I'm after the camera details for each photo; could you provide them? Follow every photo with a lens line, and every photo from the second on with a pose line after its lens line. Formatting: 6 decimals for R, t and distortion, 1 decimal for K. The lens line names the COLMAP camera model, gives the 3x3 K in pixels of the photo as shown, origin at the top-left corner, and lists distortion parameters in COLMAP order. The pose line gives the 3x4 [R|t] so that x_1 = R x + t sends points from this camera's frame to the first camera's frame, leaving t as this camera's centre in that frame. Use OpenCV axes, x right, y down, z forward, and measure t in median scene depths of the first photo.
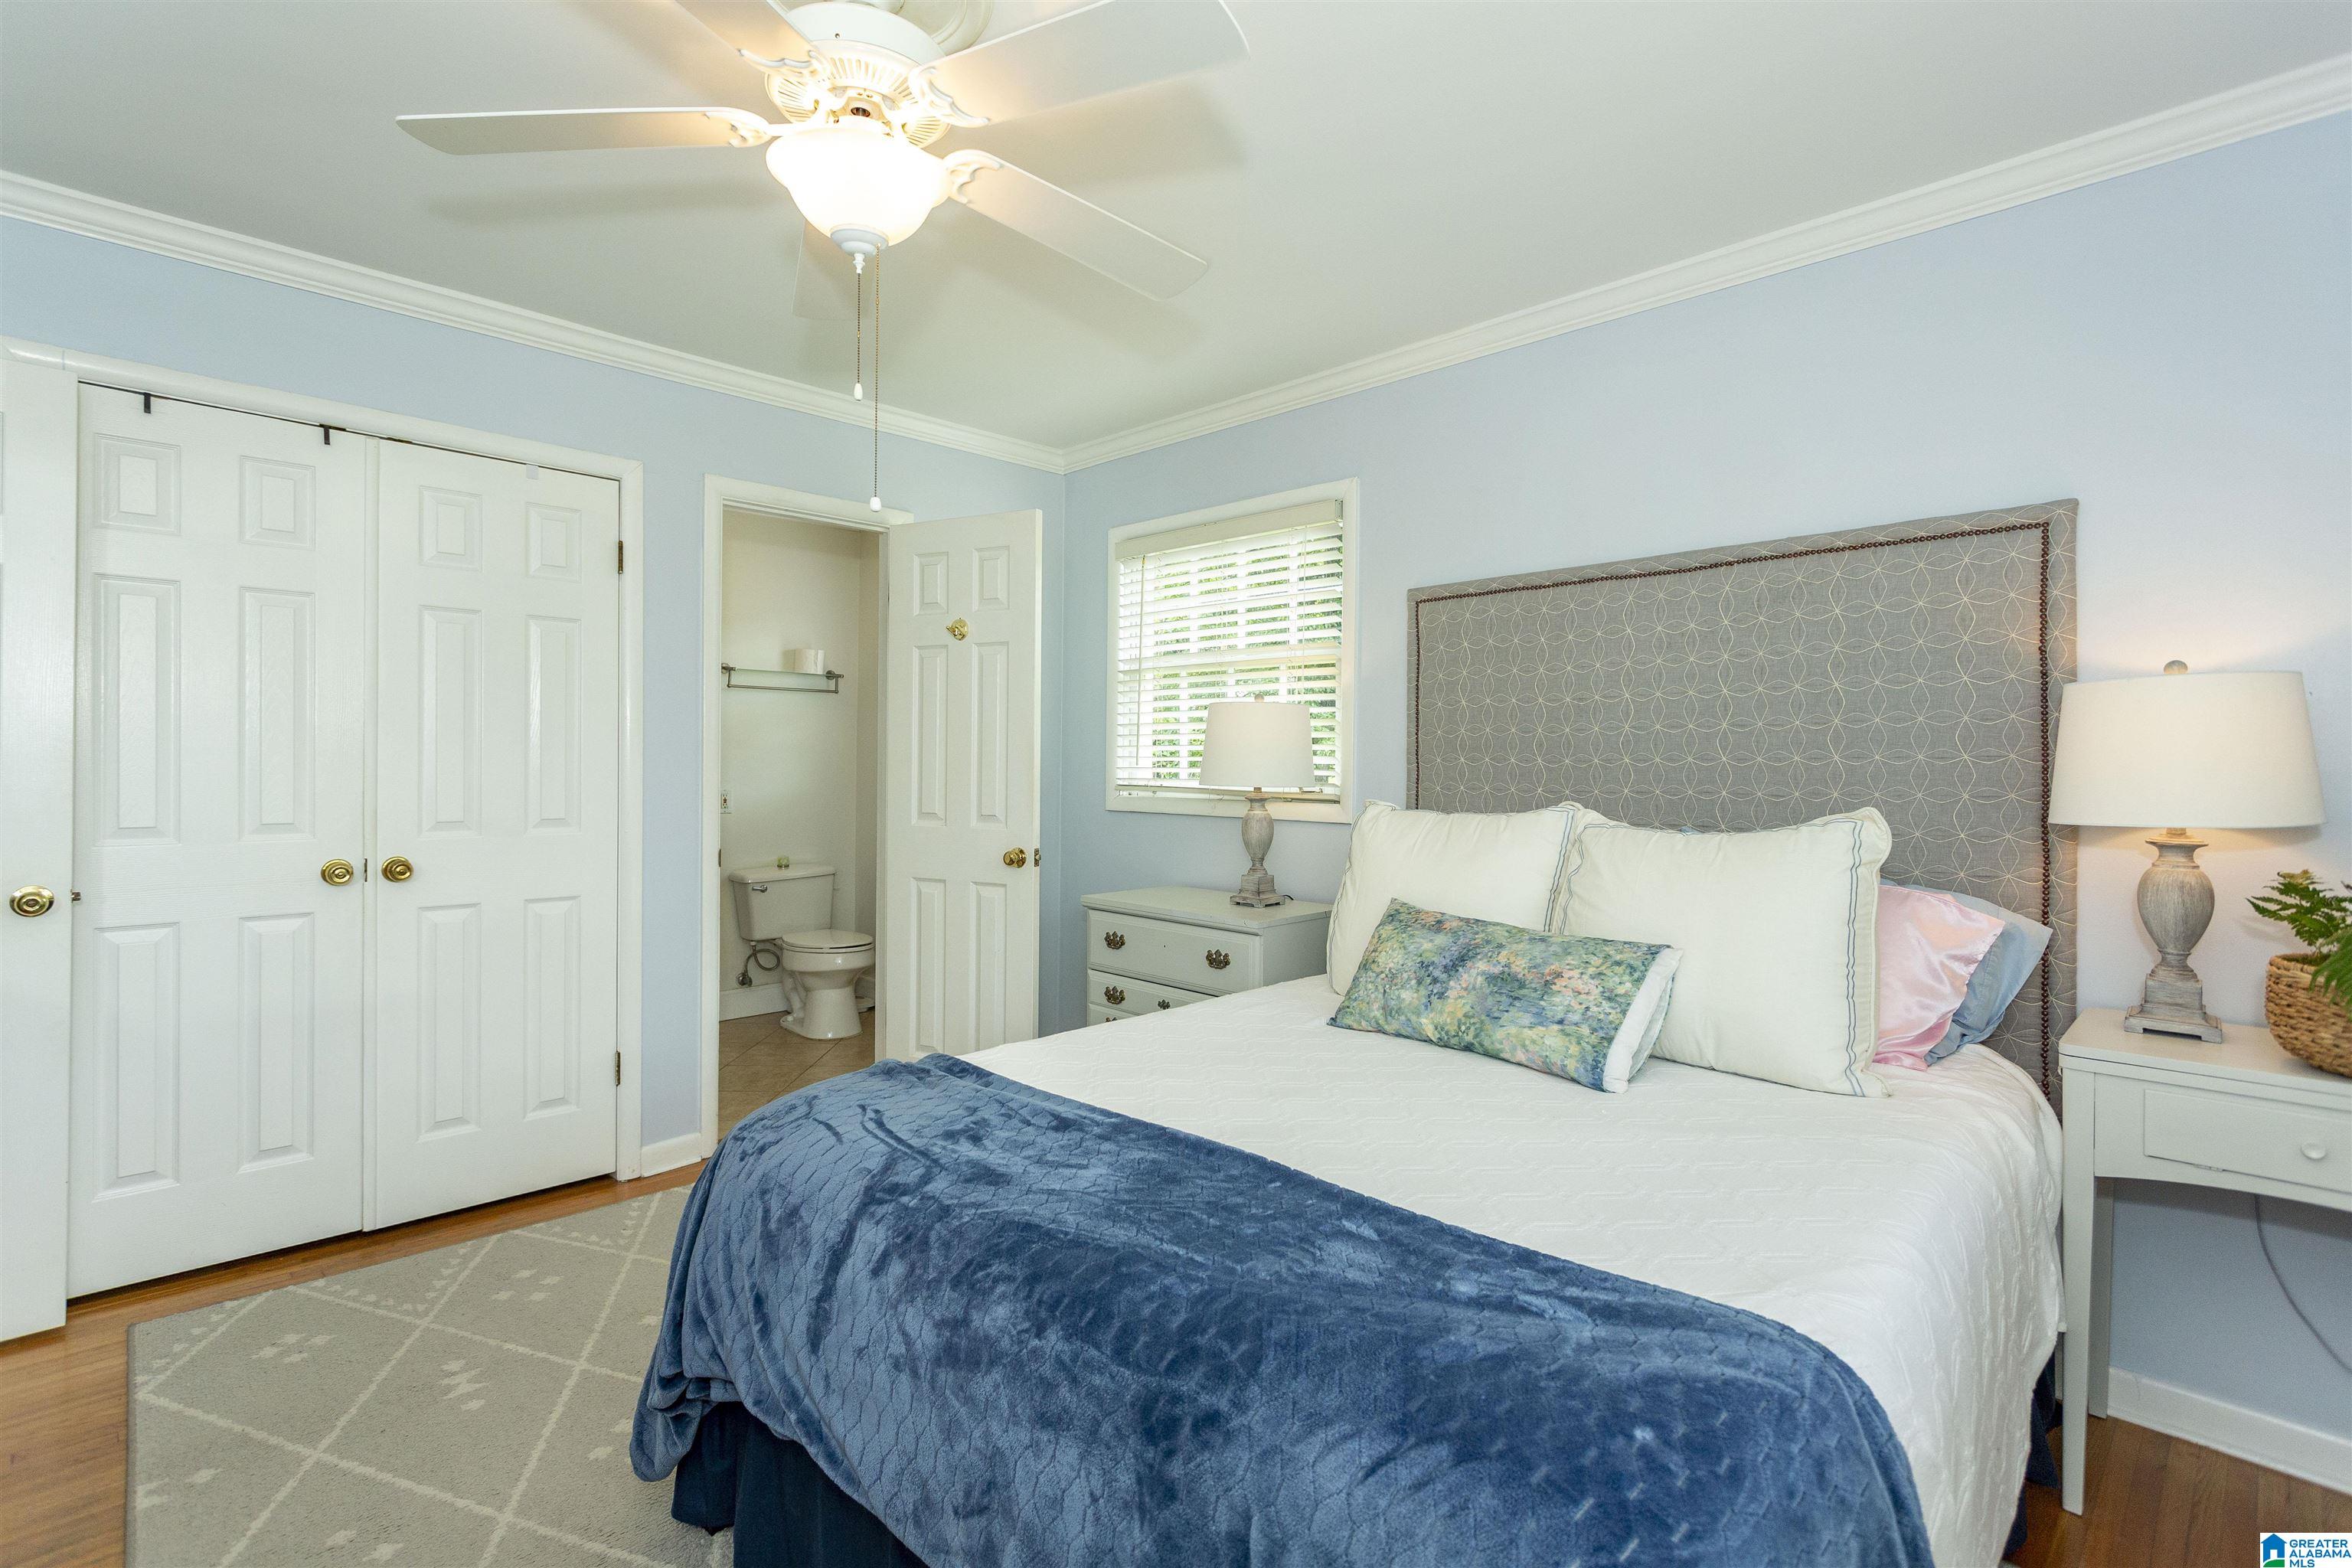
lens RADIAL K [[1123.4, 0, 1163.9], [0, 1123.4, 777.2], [0, 0, 1]] dist [-0.004016, 0.012164]
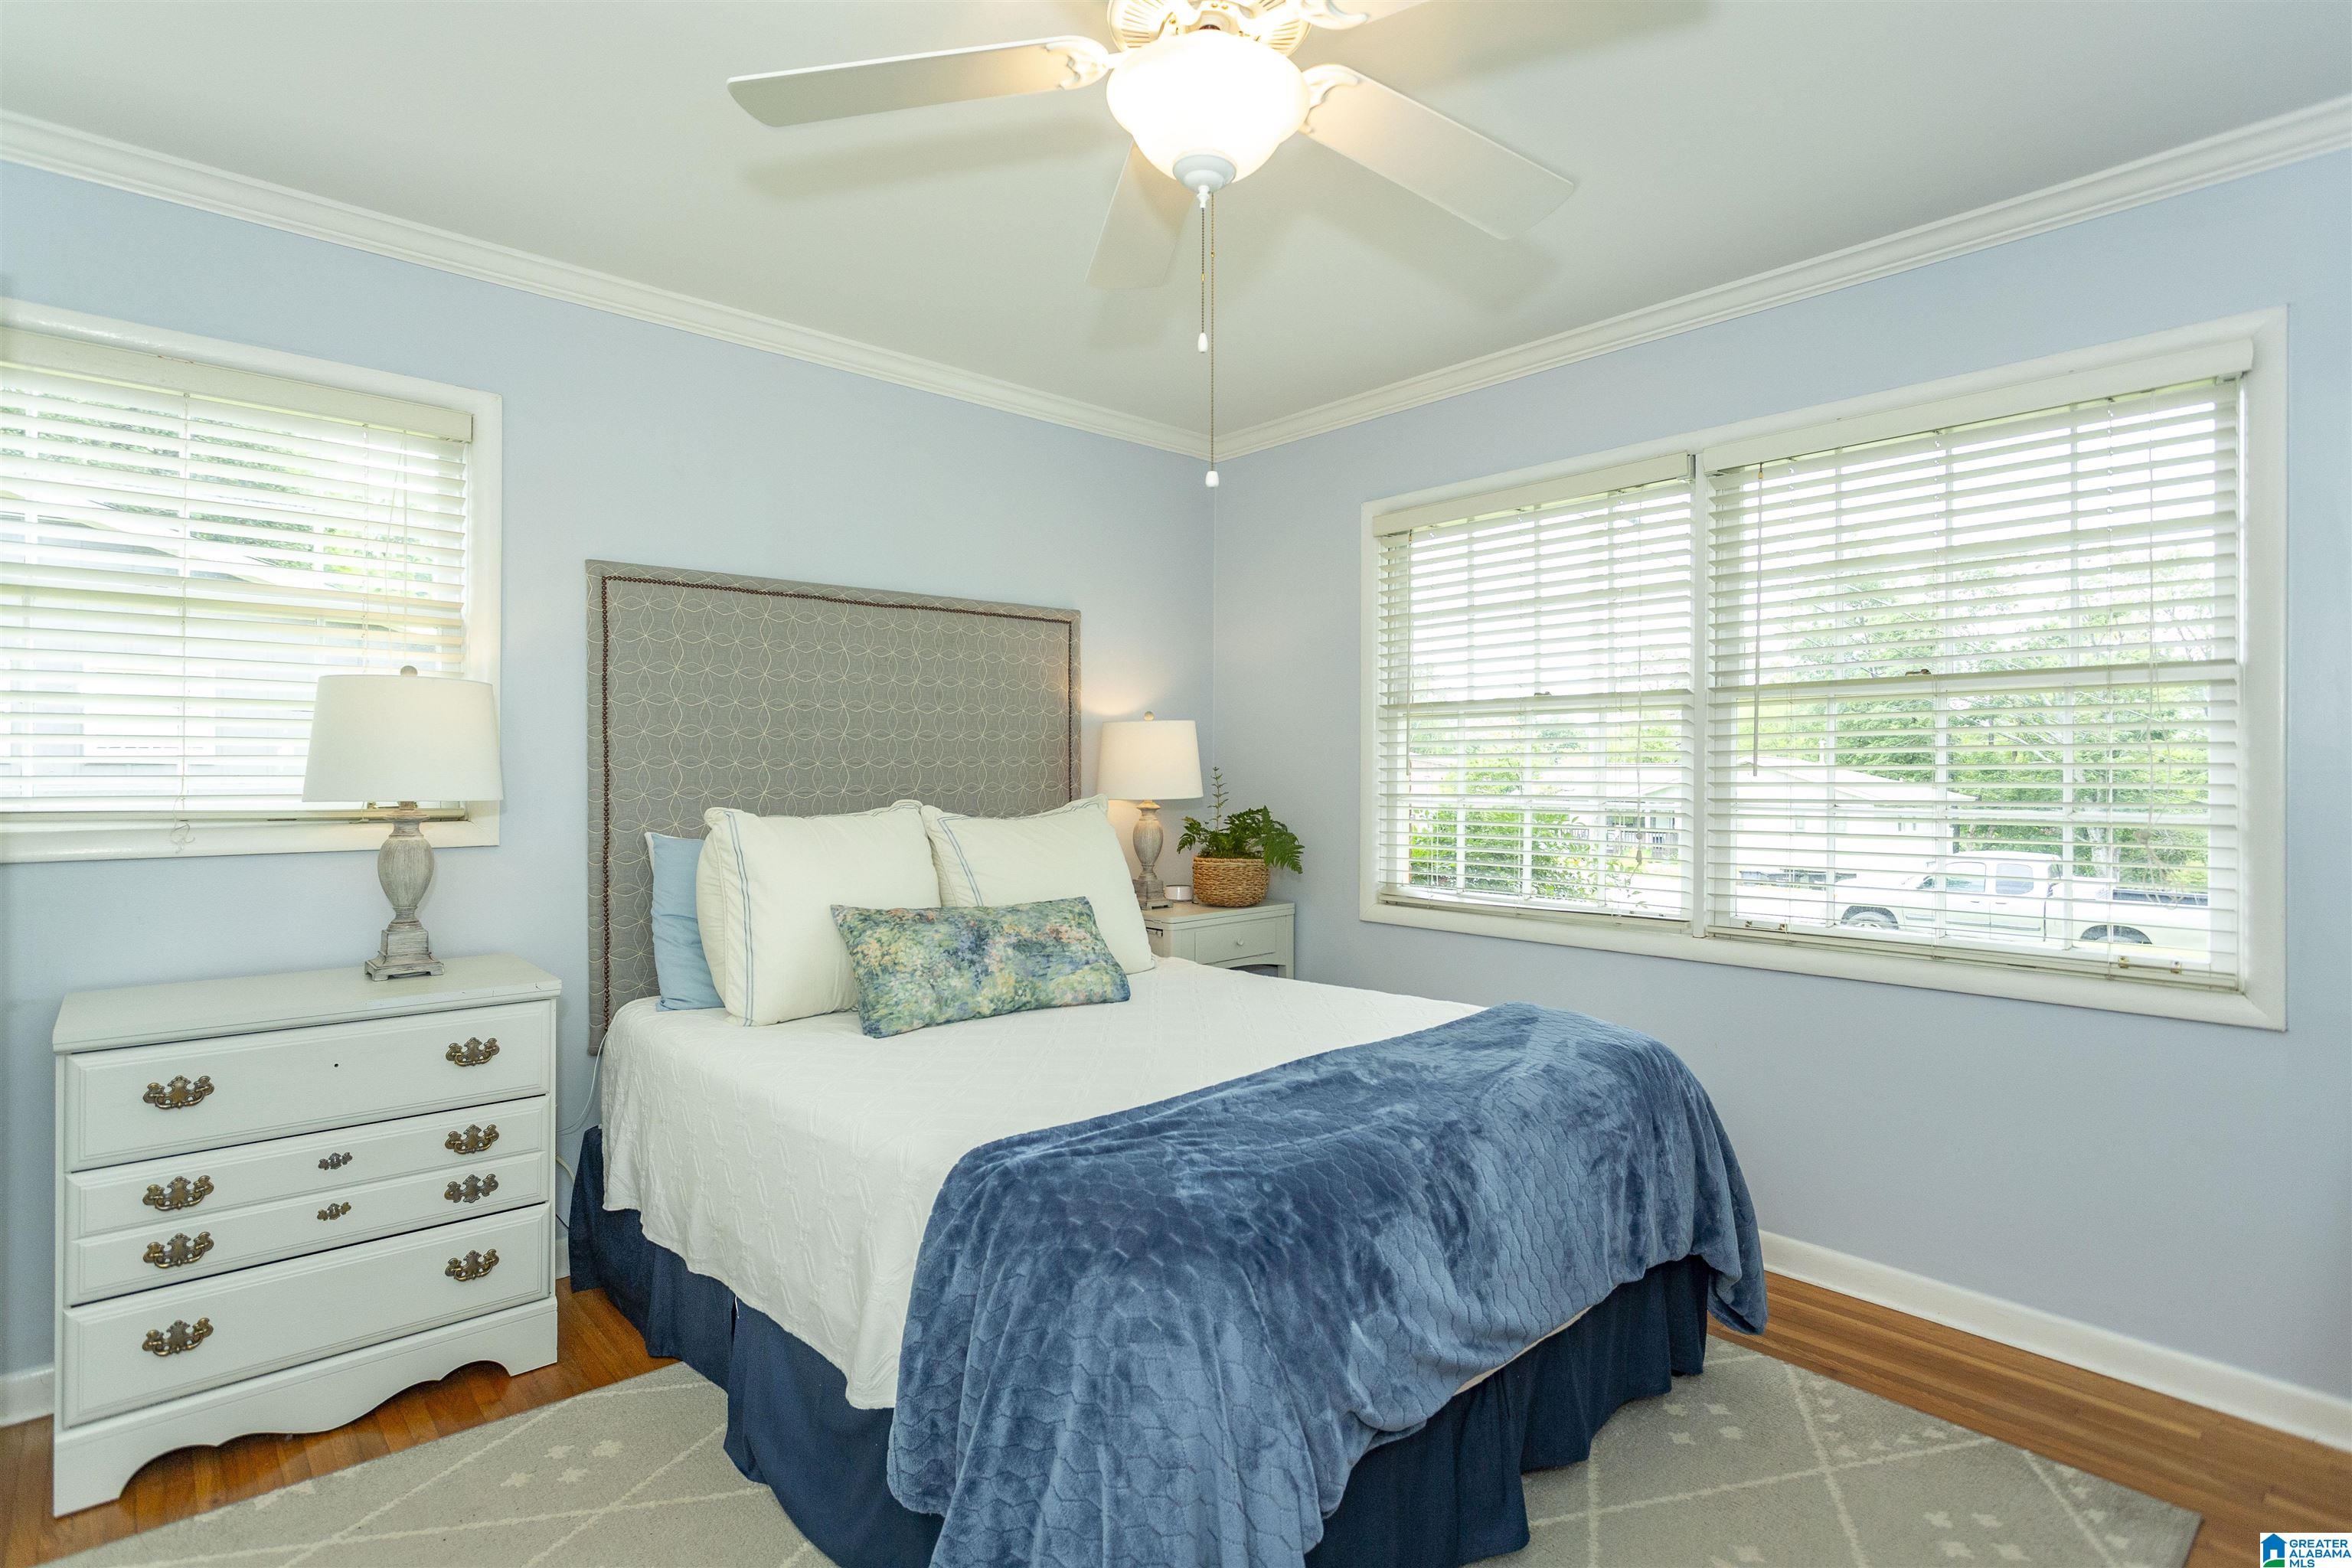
lens RADIAL K [[1157.1, 0, 1171.4], [0, 1157.1, 772.7], [0, 0, 1]] dist [0.000545, 0.000335]
pose [[0.046551, -0.007791, 0.998886, -0.776746], [0.014044, 0.999876, 0.007145, -0.010038], [-0.998817, 0.013696, 0.046655, 0.652941]]
